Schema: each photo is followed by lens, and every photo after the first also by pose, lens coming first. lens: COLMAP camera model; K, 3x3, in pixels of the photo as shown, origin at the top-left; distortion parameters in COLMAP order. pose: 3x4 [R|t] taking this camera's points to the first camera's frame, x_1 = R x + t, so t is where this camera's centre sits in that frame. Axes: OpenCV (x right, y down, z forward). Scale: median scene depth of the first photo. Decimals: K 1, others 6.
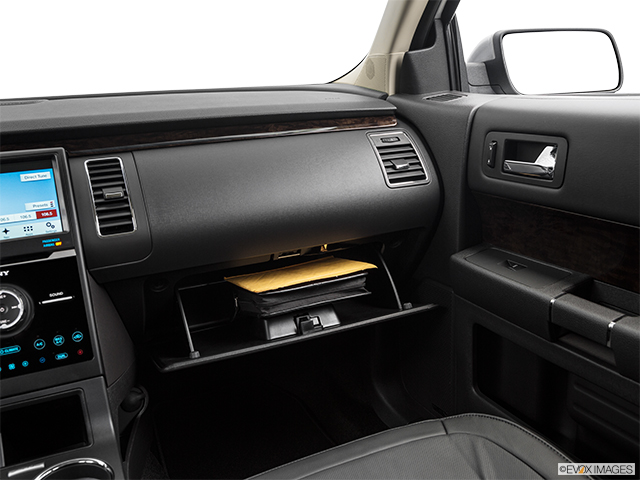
lens RADIAL K [[601.7, 0, 320.0], [0, 601.7, 240.0], [0, 0, 1]] dist [-0.047747, 0.013512]
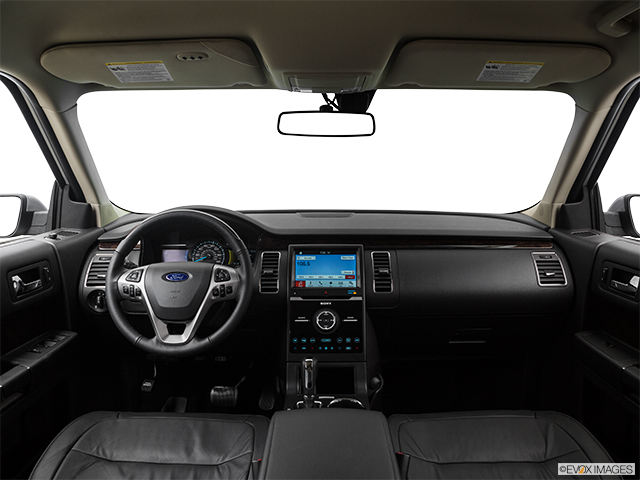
lens RADIAL K [[483.8, 0, 320.0], [0, 483.8, 240.0], [0, 0, 1]] dist [-0.134999, 0.069009]
pose [[0.905970, 0.104513, -0.410239, 0.100520], [-0.151140, 0.985036, -0.082827, -0.015960], [0.395444, 0.137042, 0.908209, -0.518625]]
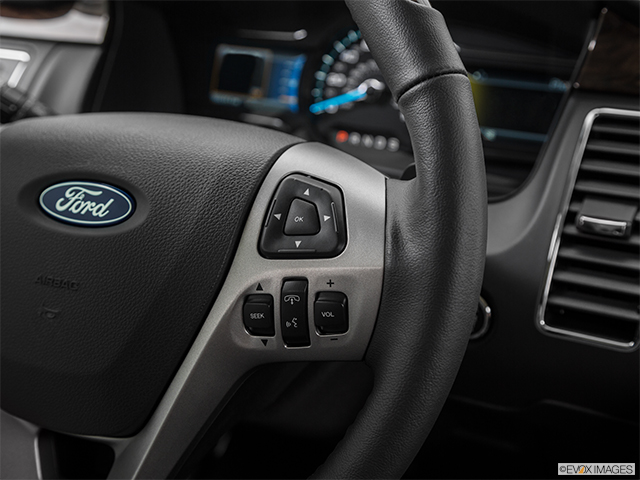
lens RADIAL K [[849.6, 0, 320.0], [0, 849.6, 240.0], [0, 0, 1]] dist [0.000362, -0.000501]
pose [[0.631904, 0.294653, -0.716852, -0.390149], [-0.190457, 0.955588, 0.224895, -0.073168], [0.751281, -0.005582, 0.659959, 0.351296]]
